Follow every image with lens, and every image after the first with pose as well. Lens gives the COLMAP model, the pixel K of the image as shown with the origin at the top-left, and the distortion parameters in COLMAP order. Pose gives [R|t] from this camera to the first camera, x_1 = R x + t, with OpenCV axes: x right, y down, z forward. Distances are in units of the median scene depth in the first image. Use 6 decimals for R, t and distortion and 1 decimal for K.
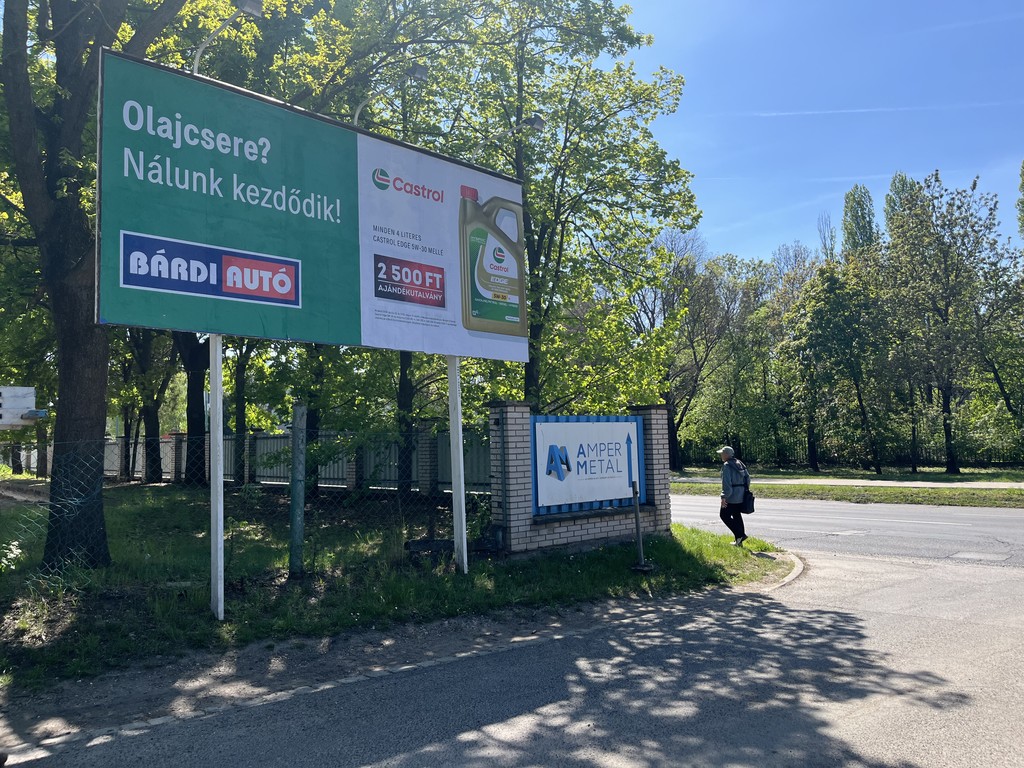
lens RADIAL K [[787.8, 0, 517.0], [0, 787.8, 388.4], [0, 0, 1]] dist [0.072805, -0.101238]
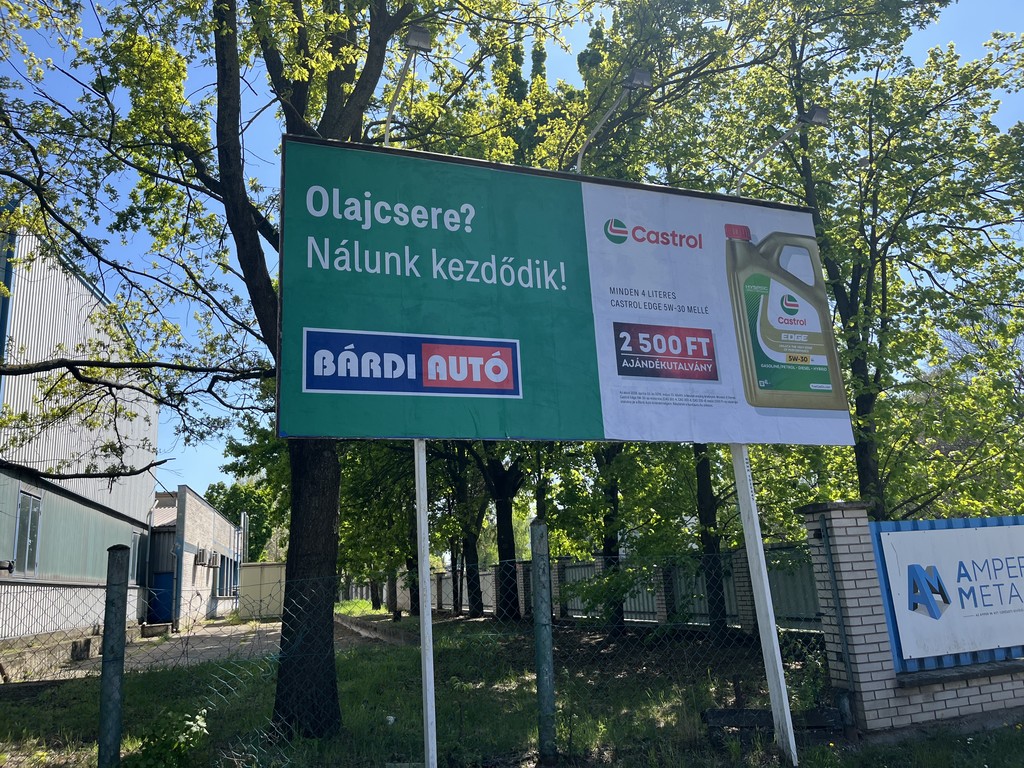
lens RADIAL K [[787.8, 0, 505.1], [0, 787.8, 383.6], [0, 0, 1]] dist [0.072805, -0.101238]
pose [[0.907904, -0.130788, -0.398251, 0.022339], [0.065513, 0.982676, -0.173364, 0.016227], [0.414026, 0.131308, 0.900744, 0.234993]]
